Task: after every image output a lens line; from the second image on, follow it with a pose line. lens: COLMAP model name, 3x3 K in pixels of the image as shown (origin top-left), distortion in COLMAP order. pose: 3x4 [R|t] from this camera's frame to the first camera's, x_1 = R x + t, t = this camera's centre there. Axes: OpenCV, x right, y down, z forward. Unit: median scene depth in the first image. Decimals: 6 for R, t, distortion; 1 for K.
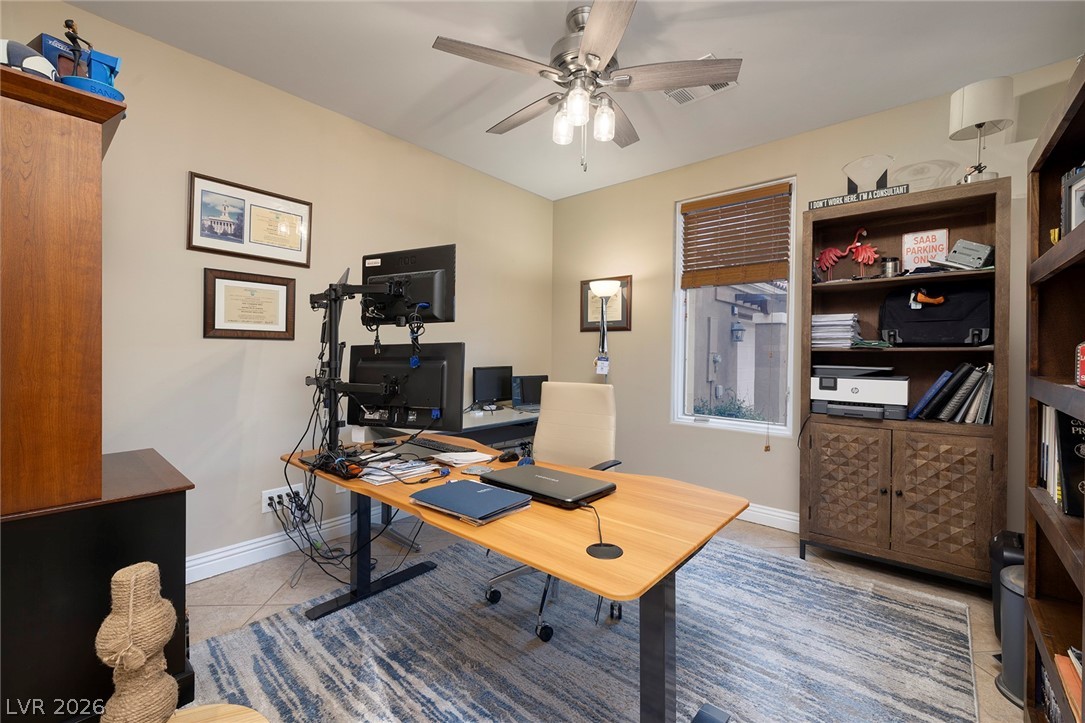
lens RADIAL K [[461.5, 0, 536.9], [0, 461.5, 357.7], [0, 0, 1]] dist [-0.000667, 0.000825]
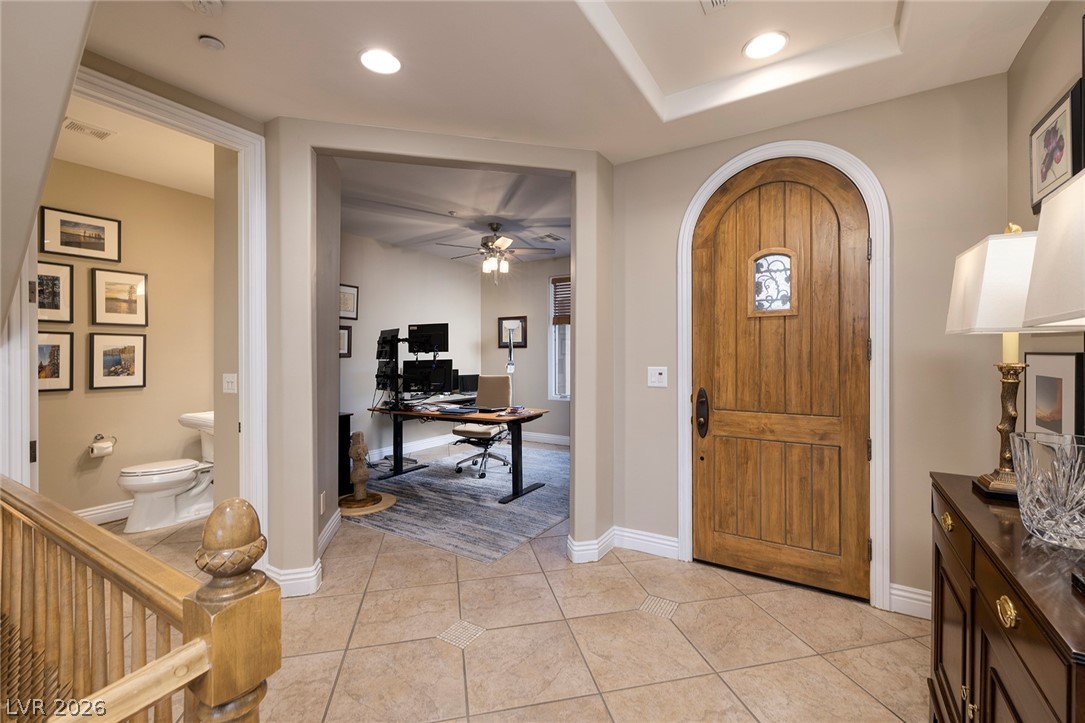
lens RADIAL K [[461.5, 0, 535.4], [0, 461.5, 362.1], [0, 0, 1]] dist [-0.000667, 0.000825]
pose [[0.986463, -0.016718, 0.163132, -0.061137], [0.016946, 0.999856, -0.000007, -0.003734], [-0.163108, 0.002772, 0.986604, -0.899465]]
